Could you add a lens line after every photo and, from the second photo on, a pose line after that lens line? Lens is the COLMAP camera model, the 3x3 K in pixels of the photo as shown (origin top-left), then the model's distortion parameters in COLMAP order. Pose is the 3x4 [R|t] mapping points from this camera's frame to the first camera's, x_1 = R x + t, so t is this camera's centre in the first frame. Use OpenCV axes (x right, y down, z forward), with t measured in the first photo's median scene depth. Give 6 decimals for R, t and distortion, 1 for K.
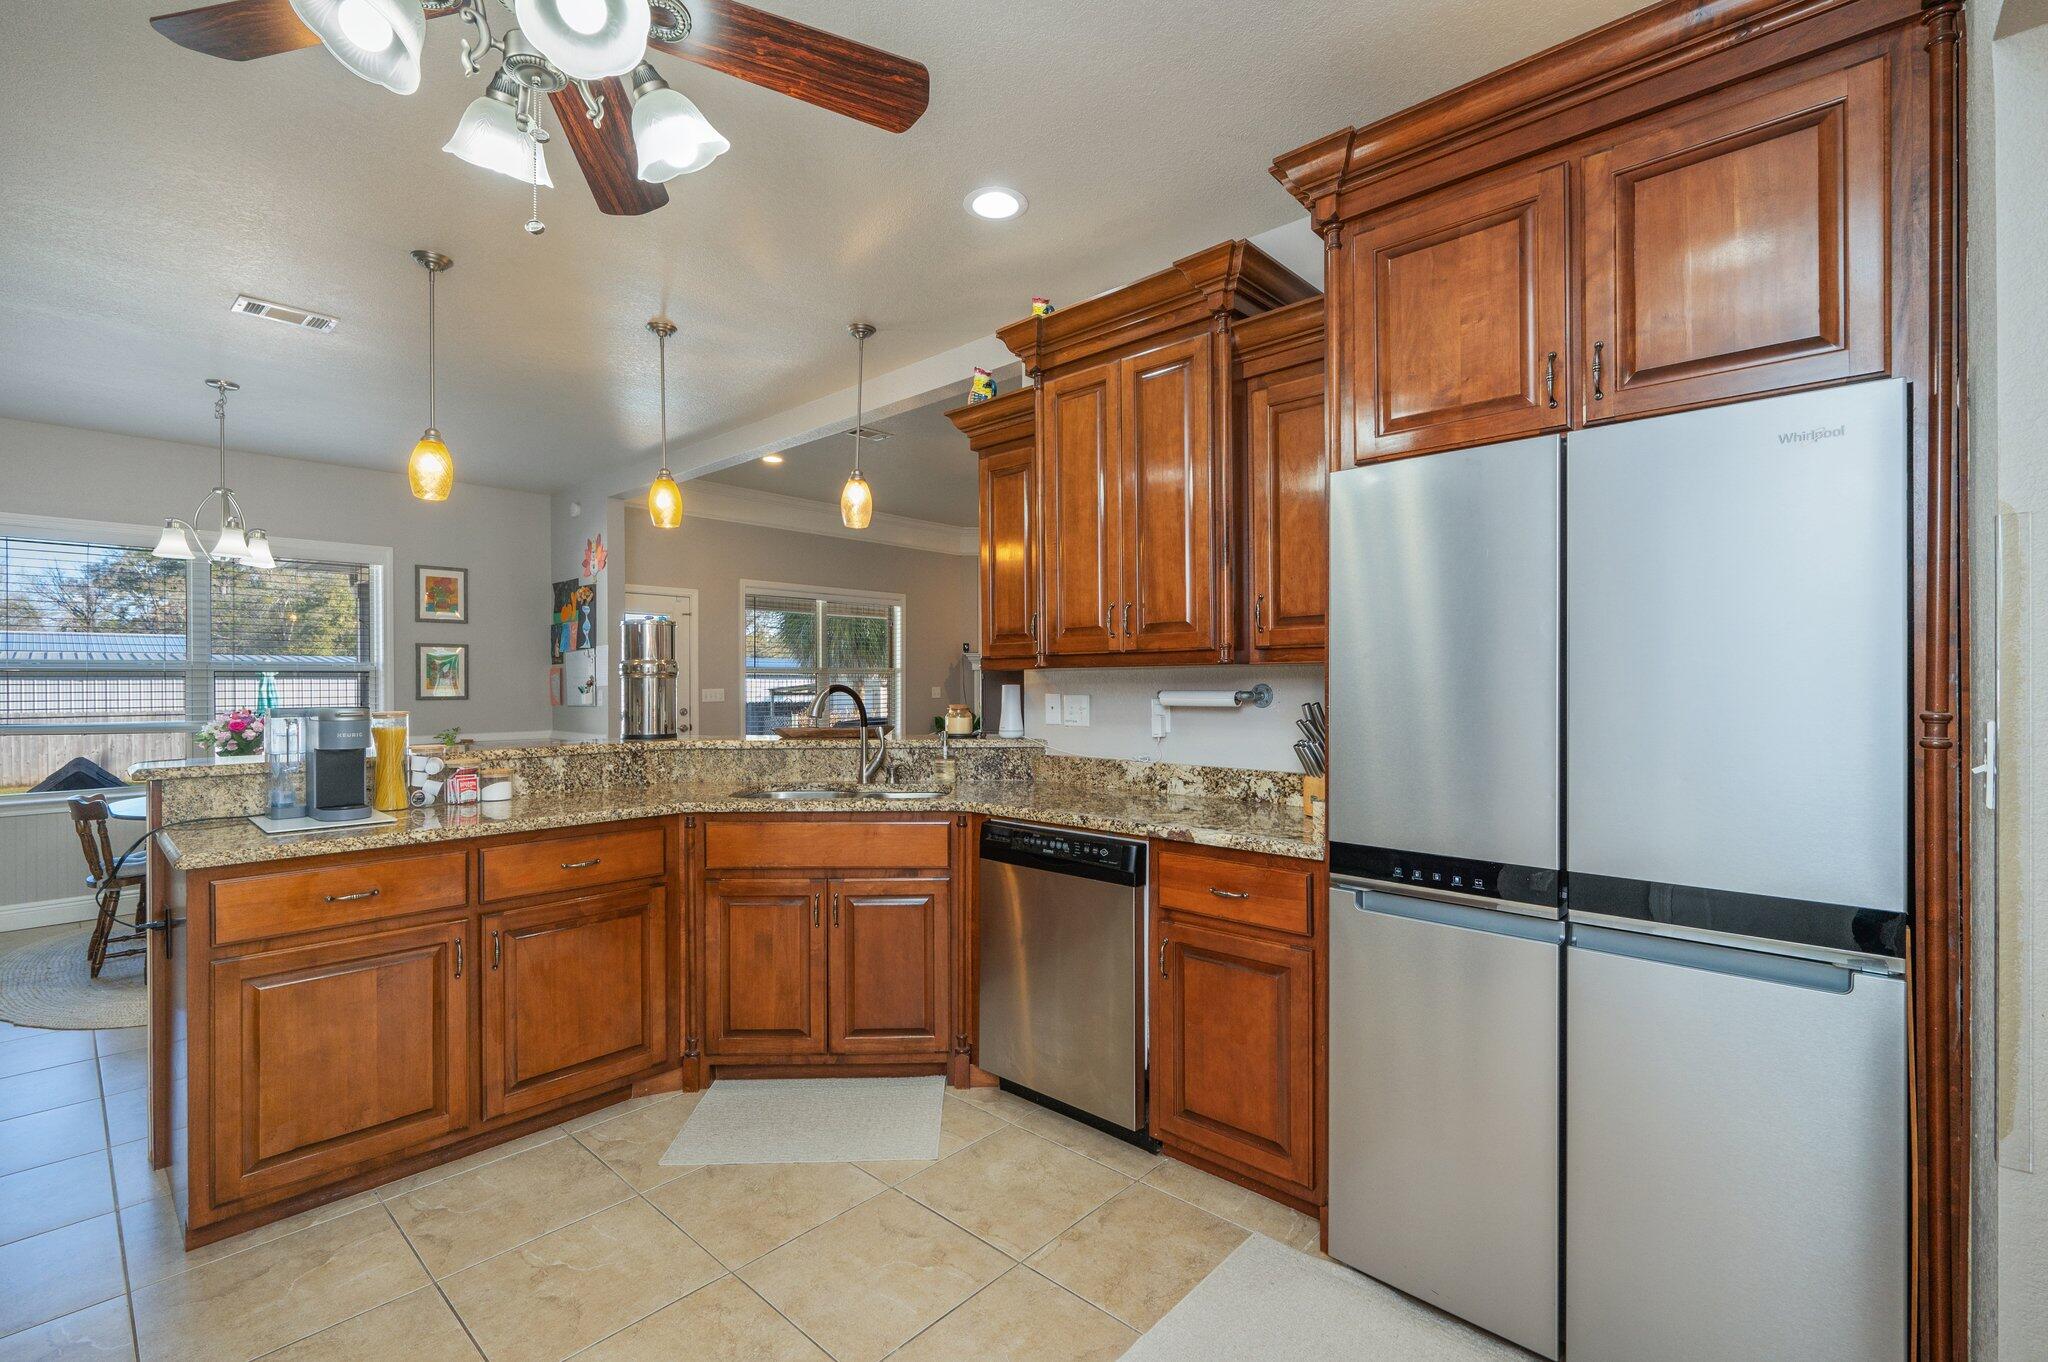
lens RADIAL K [[890.0, 0, 1027.9], [0, 890.0, 685.6], [0, 0, 1]] dist [-0.004209, 0.000539]
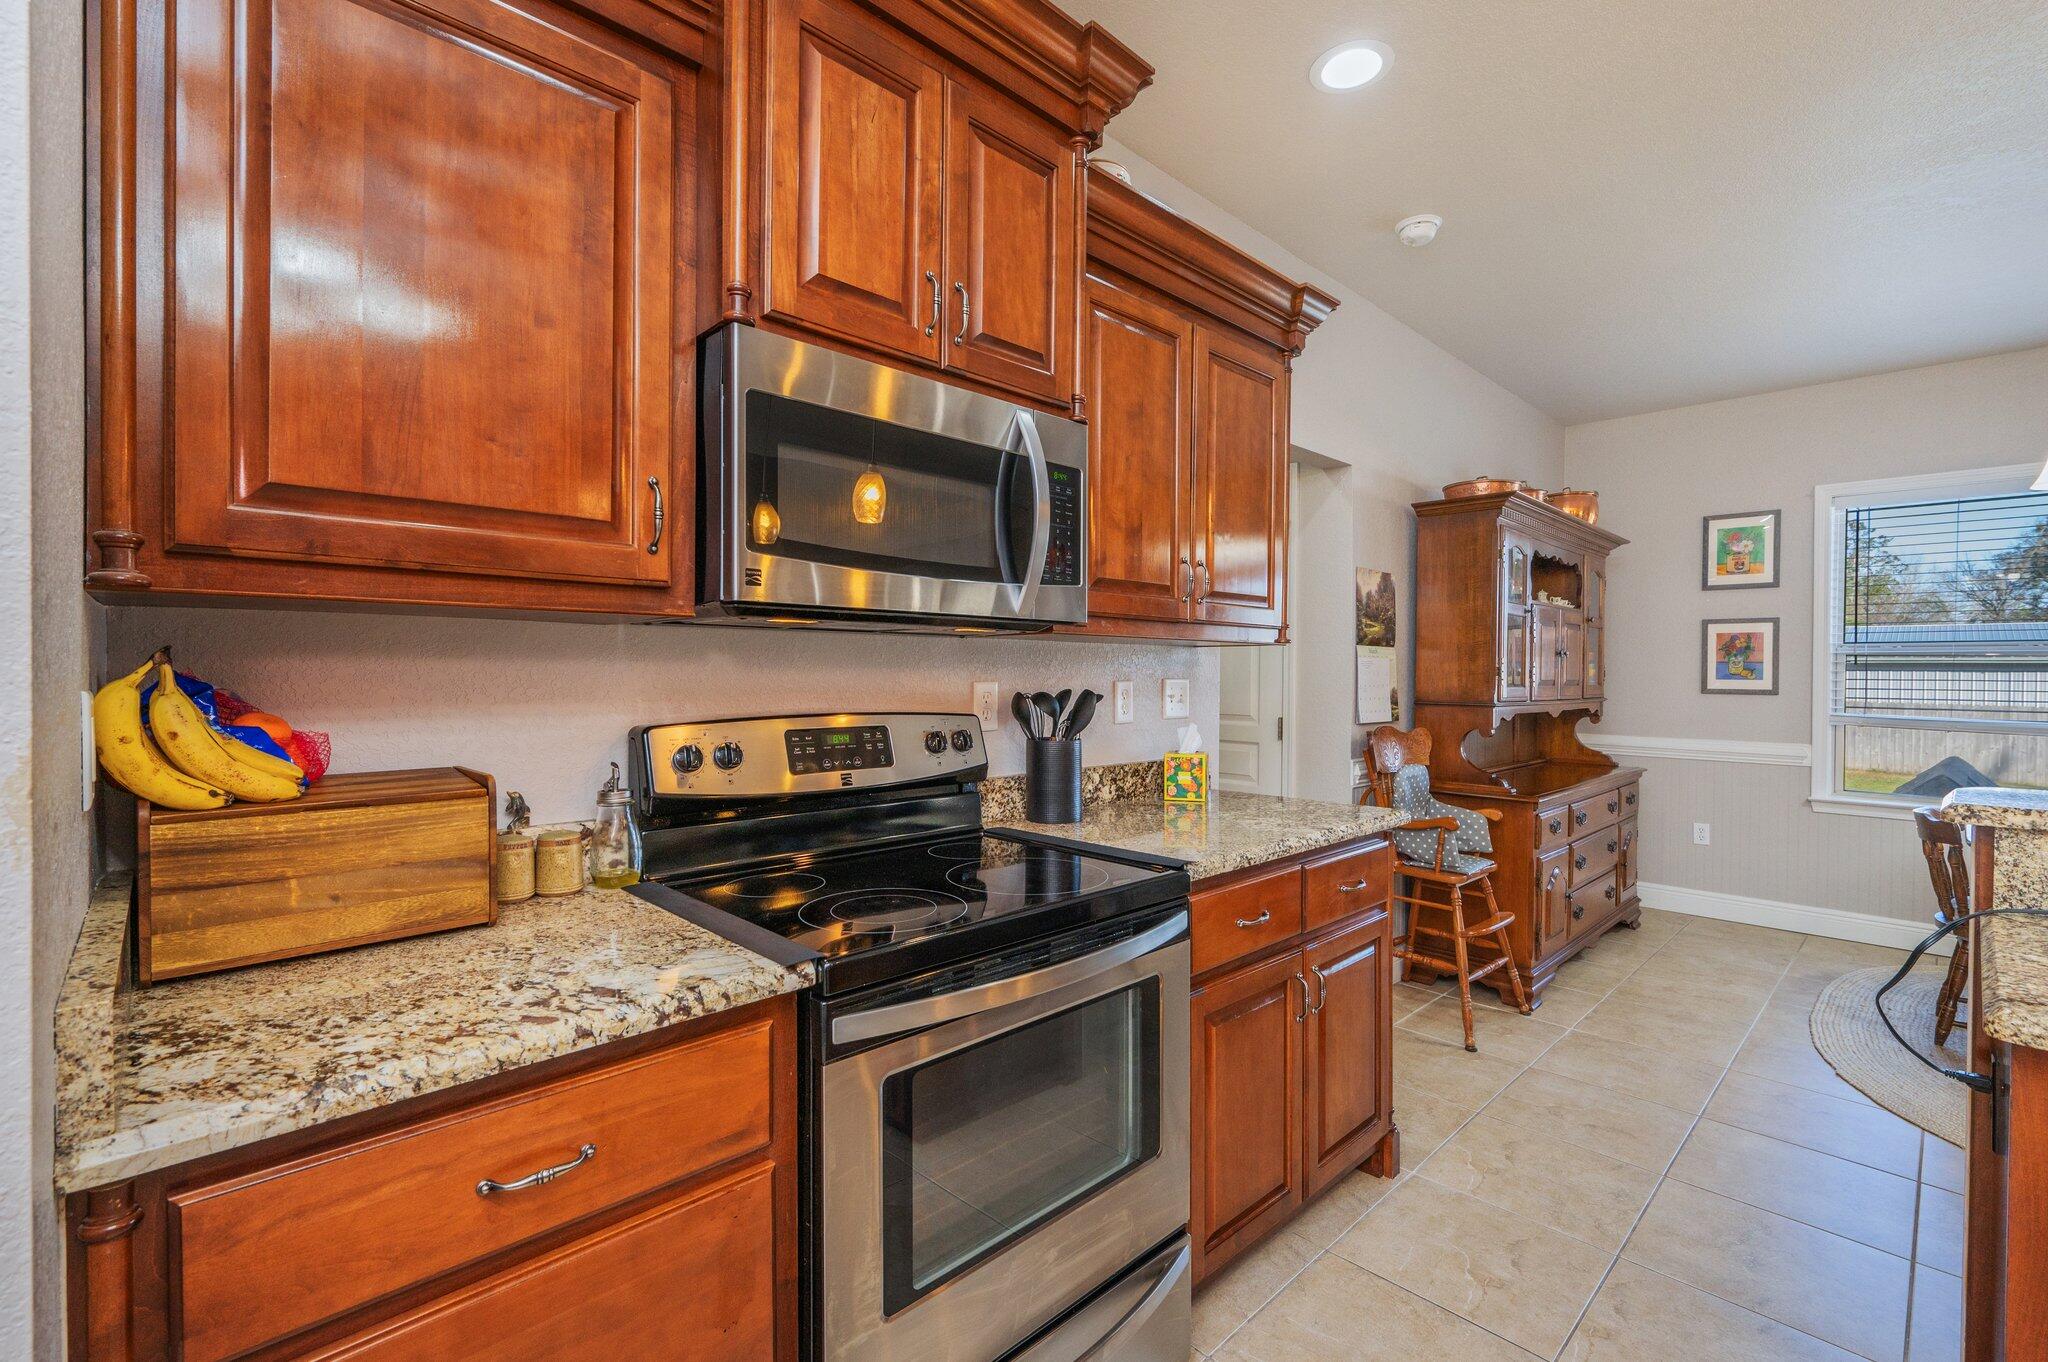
lens RADIAL K [[890.0, 0, 1022.3], [0, 890.0, 678.4], [0, 0, 1]] dist [-0.004209, 0.000539]
pose [[-0.077522, 0.011734, -0.996922, -0.298790], [-0.012509, 0.999841, 0.012741, 0.009777], [0.996912, 0.013458, -0.077363, 0.346585]]
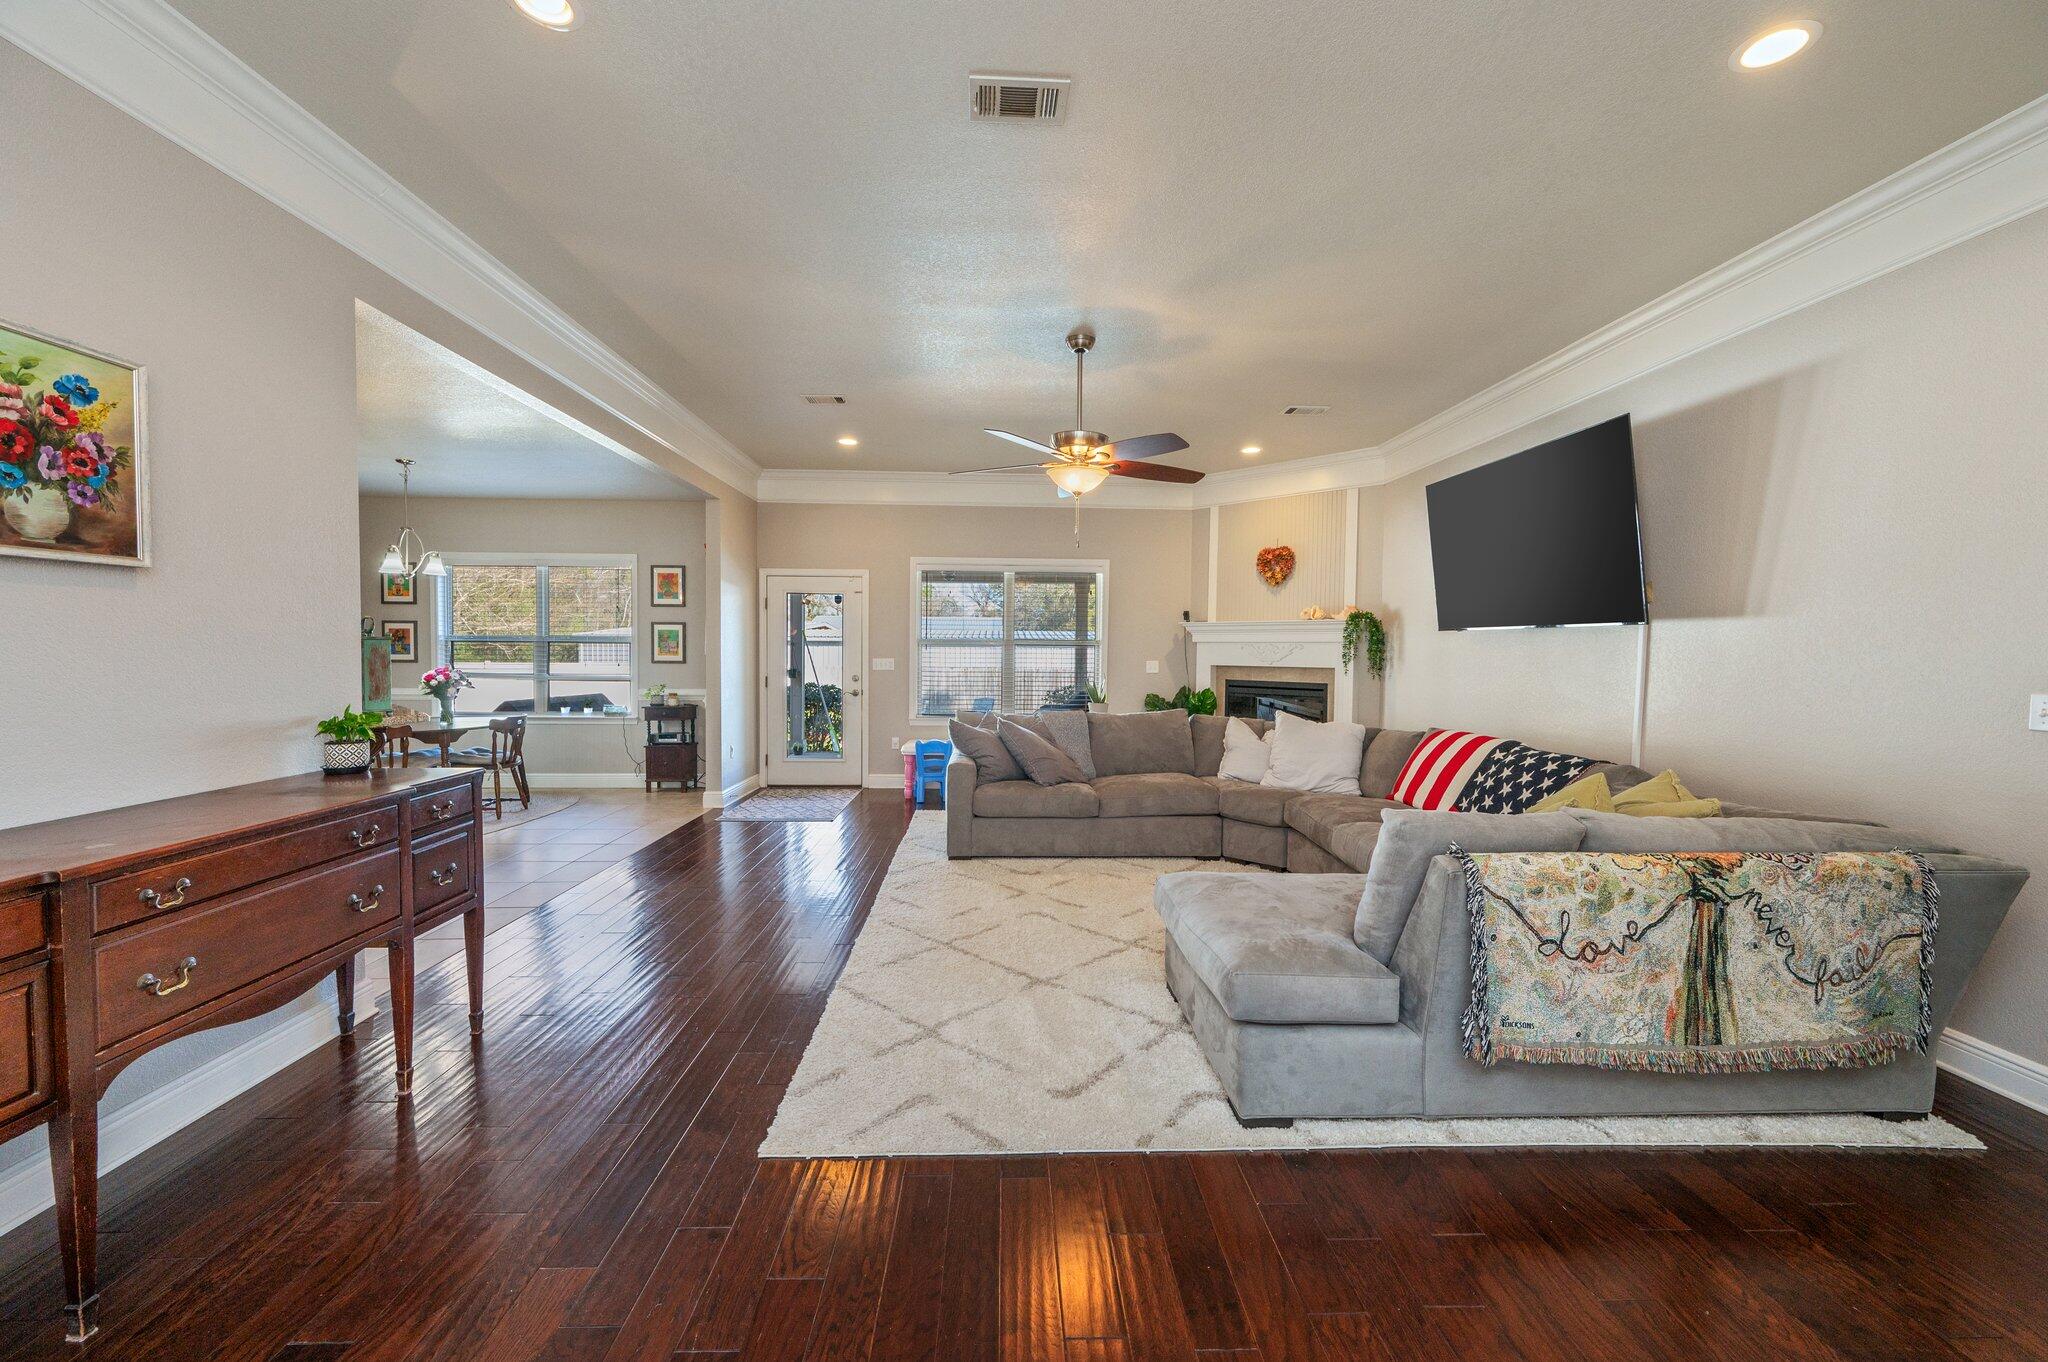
lens RADIAL K [[810.5, 0, 1016.1], [0, 810.5, 678.6], [0, 0, 1]] dist [-0.002921, -0.000954]
pose [[0.689640, 0.034531, -0.723329, 1.318199], [-0.014034, 0.999312, 0.034325, -0.022822], [0.724017, -0.013521, 0.689650, 1.145086]]
